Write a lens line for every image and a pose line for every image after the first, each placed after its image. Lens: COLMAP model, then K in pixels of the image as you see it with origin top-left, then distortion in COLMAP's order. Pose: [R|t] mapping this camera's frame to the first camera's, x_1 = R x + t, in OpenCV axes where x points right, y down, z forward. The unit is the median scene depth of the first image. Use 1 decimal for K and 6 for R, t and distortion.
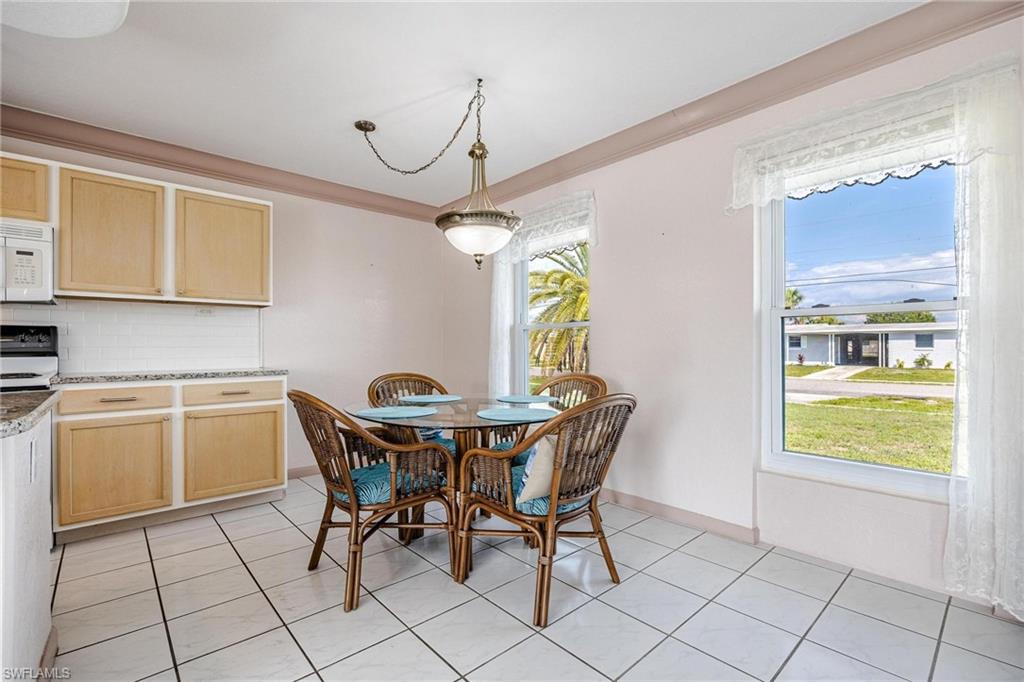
lens RADIAL K [[454.4, 0, 512.8], [0, 454.4, 350.3], [0, 0, 1]] dist [-0.014165, 0.000406]
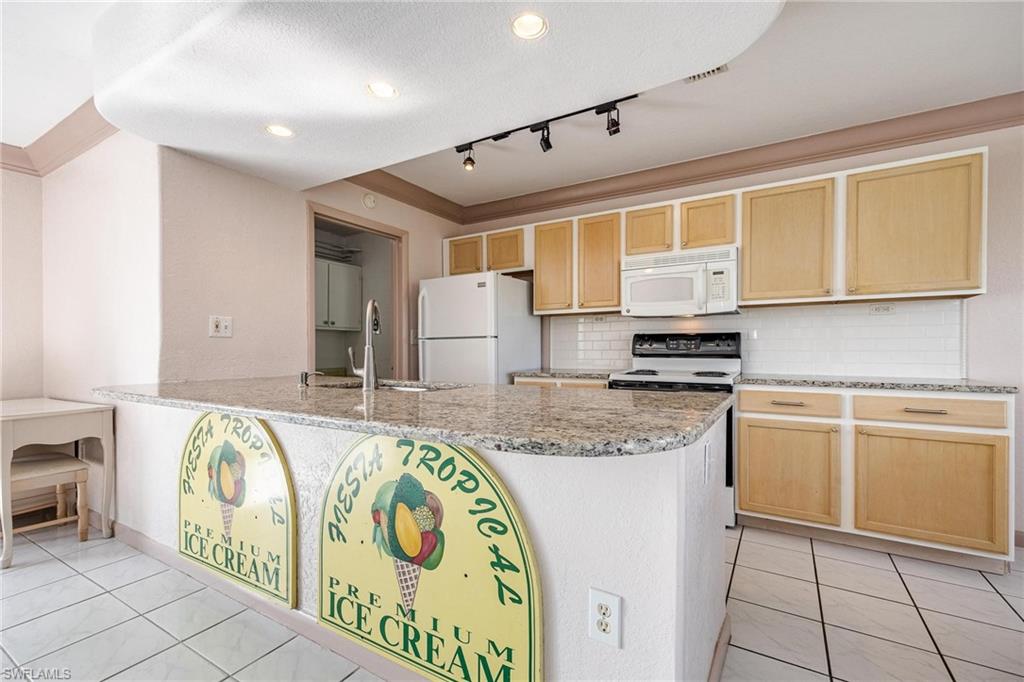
lens RADIAL K [[447.5, 0, 516.4], [0, 447.5, 350.7], [0, 0, 1]] dist [0.011674, -0.000131]
pose [[0.293106, 0.005212, -0.956066, -0.082729], [-0.004176, 0.999983, 0.004171, -0.009699], [0.956071, 0.002769, 0.293123, 0.110301]]
